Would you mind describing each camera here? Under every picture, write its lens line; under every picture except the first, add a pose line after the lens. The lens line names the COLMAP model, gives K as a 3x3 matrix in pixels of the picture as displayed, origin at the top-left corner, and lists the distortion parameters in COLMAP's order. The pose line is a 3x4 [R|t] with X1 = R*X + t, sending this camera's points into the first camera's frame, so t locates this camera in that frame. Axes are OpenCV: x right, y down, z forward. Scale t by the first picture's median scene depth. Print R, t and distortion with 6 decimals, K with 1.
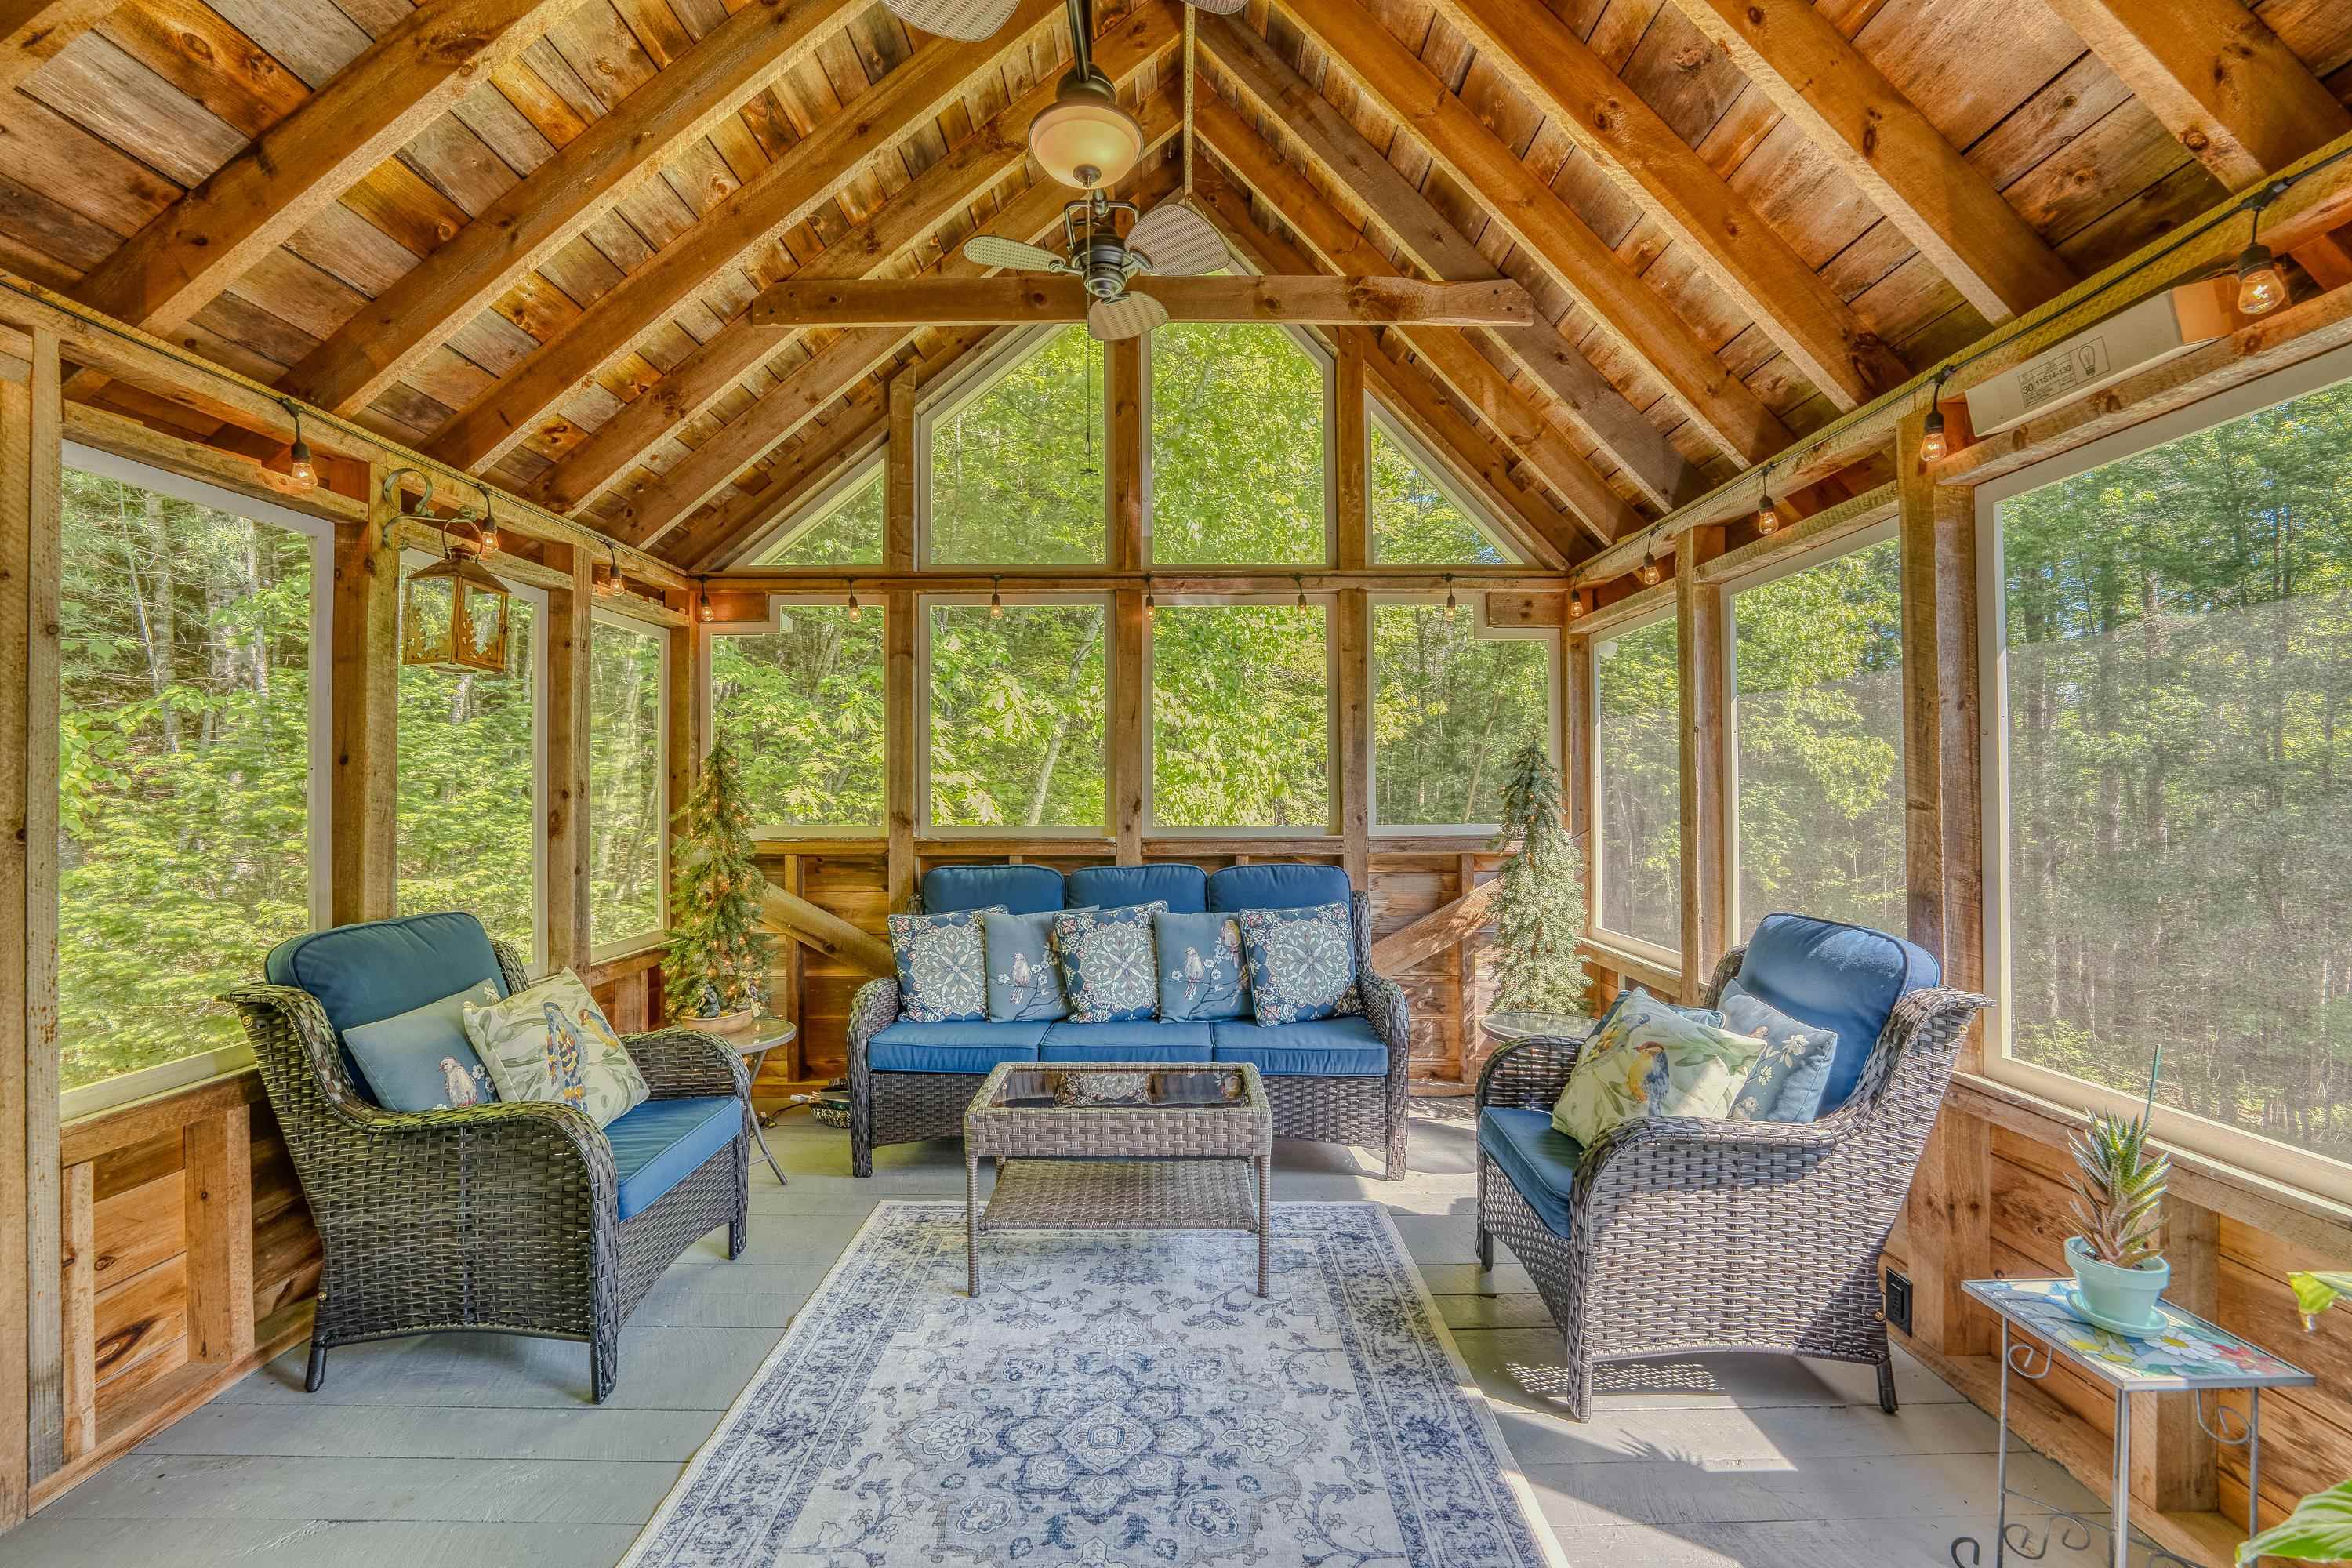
lens RADIAL K [[959.4, 0, 1170.1], [0, 959.4, 783.1], [0, 0, 1]] dist [-0.023017, 0.002685]
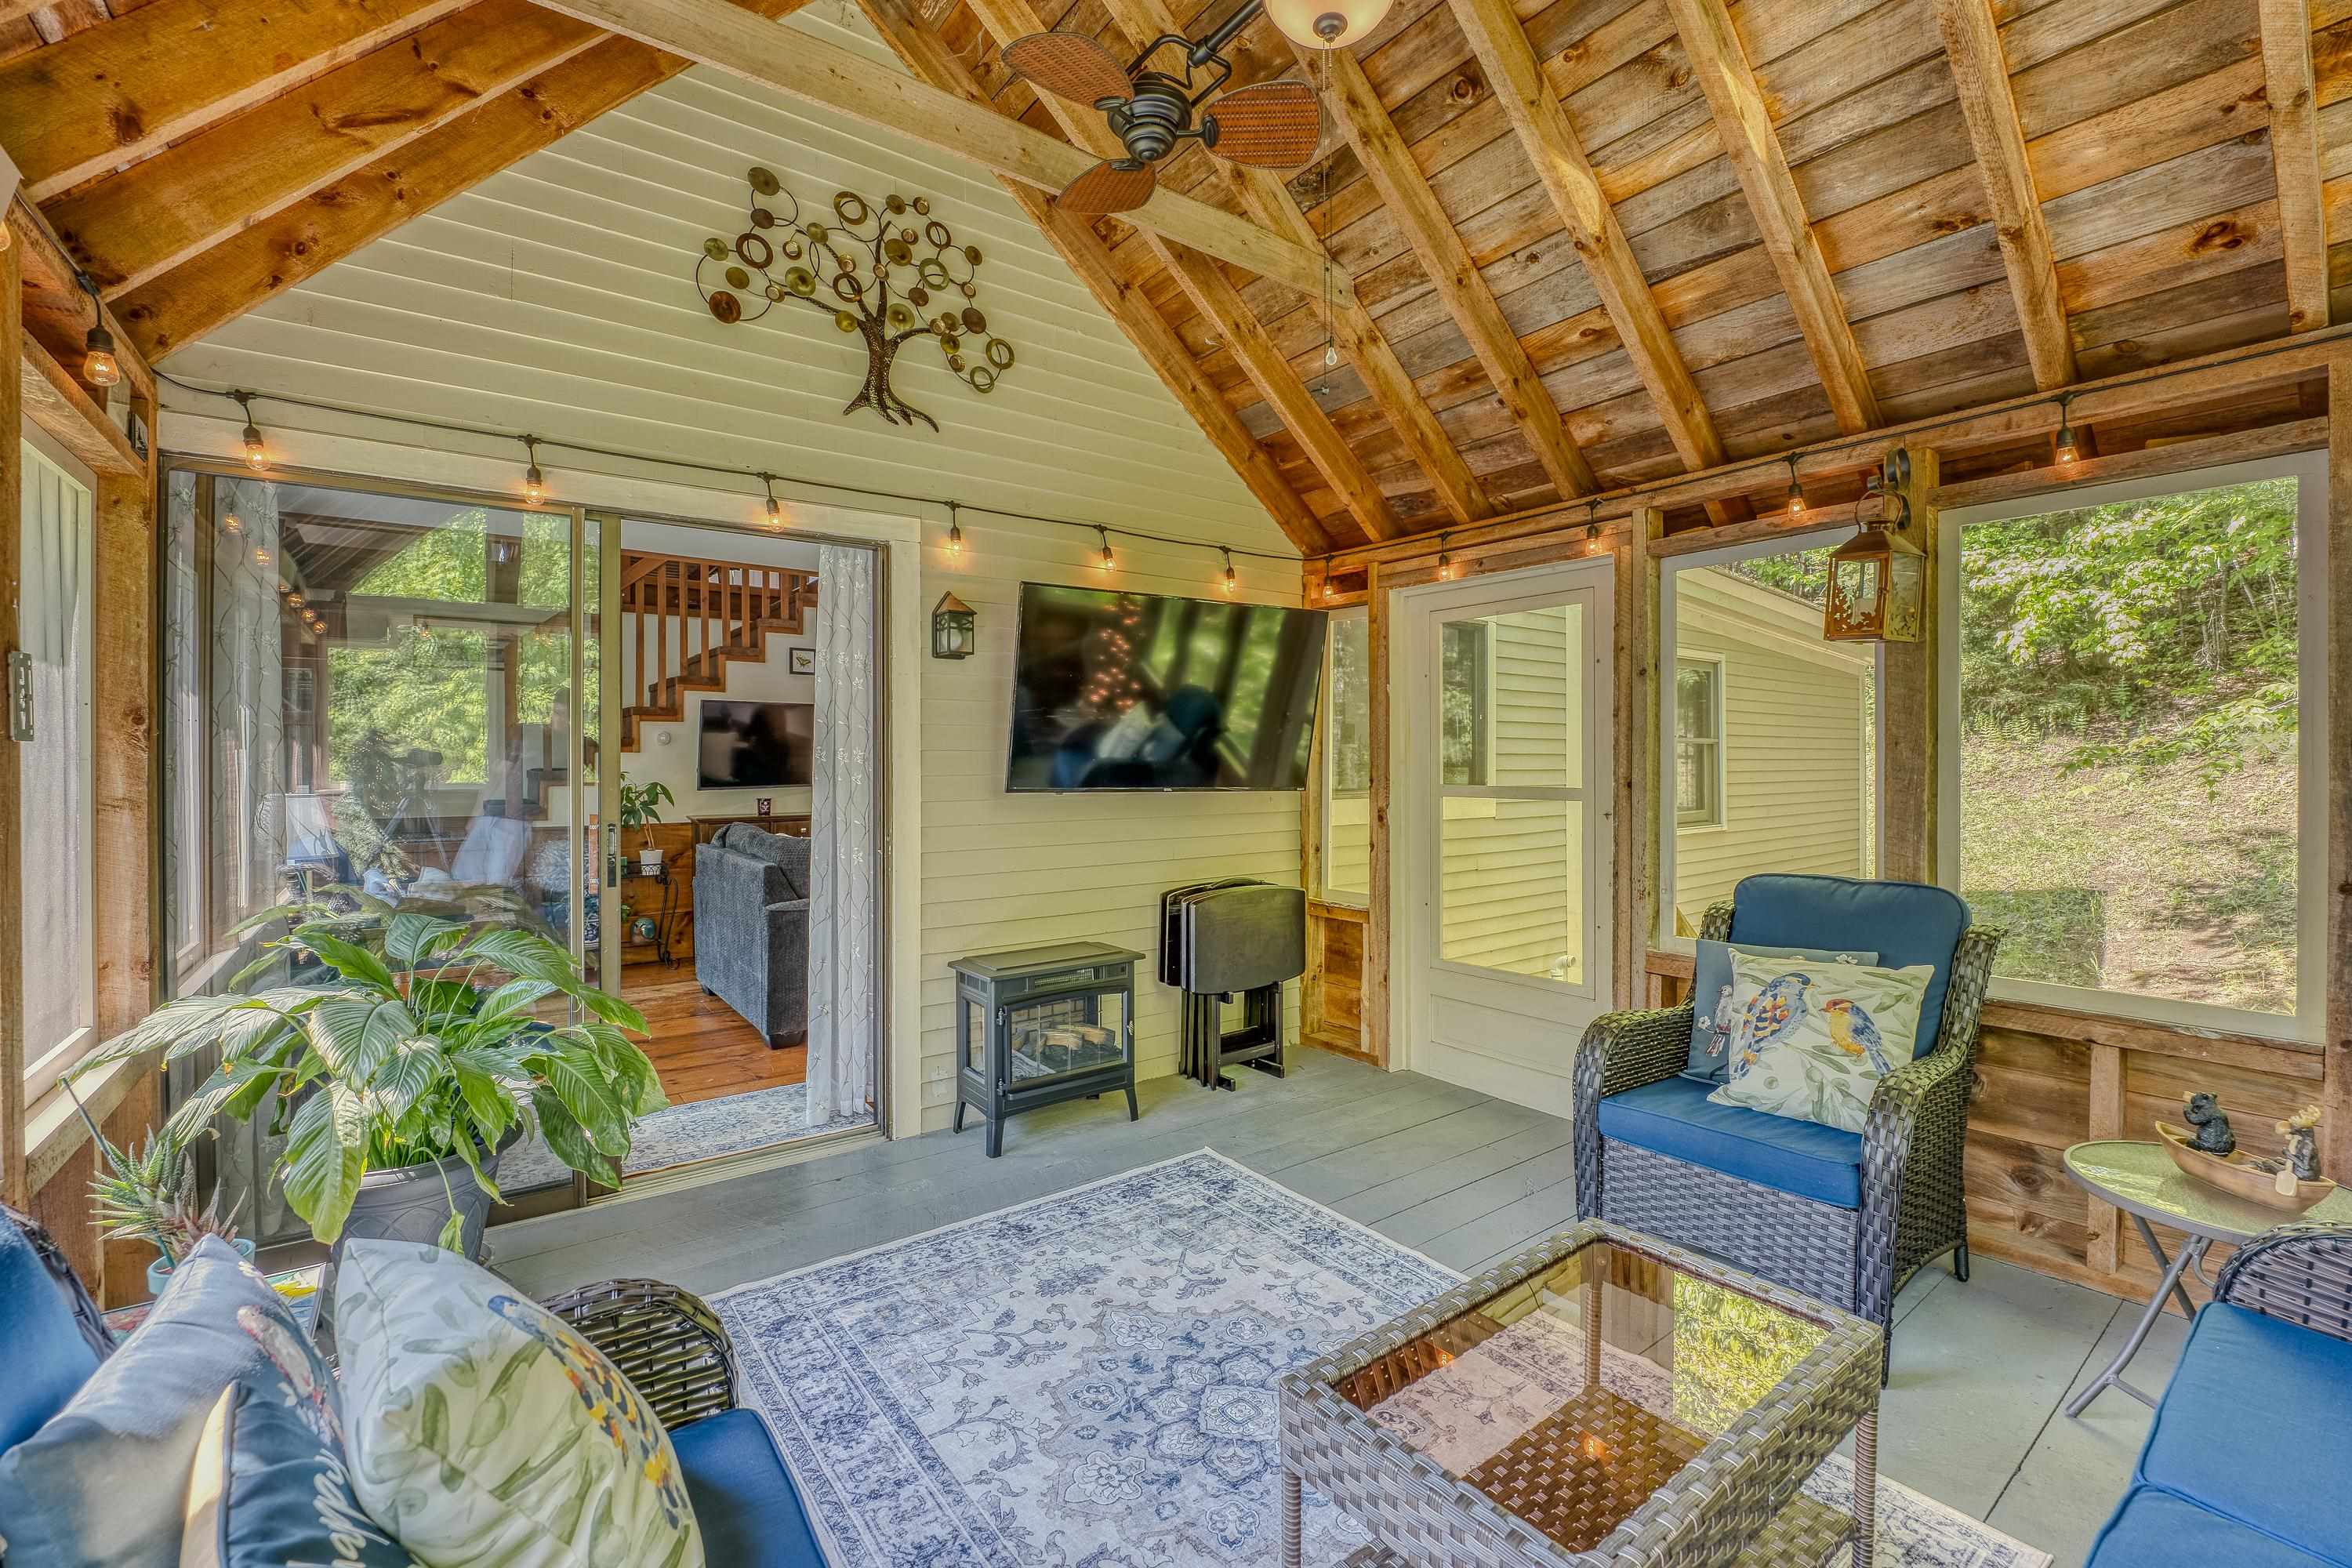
lens RADIAL K [[959.4, 0, 1180.1], [0, 959.4, 770.9], [0, 0, 1]] dist [-0.023017, 0.002685]
pose [[-0.785598, 0.011958, -0.618622, 0.644642], [0.009882, 0.999928, 0.006778, 0.007321], [0.618658, -0.000789, -0.785660, 1.901183]]
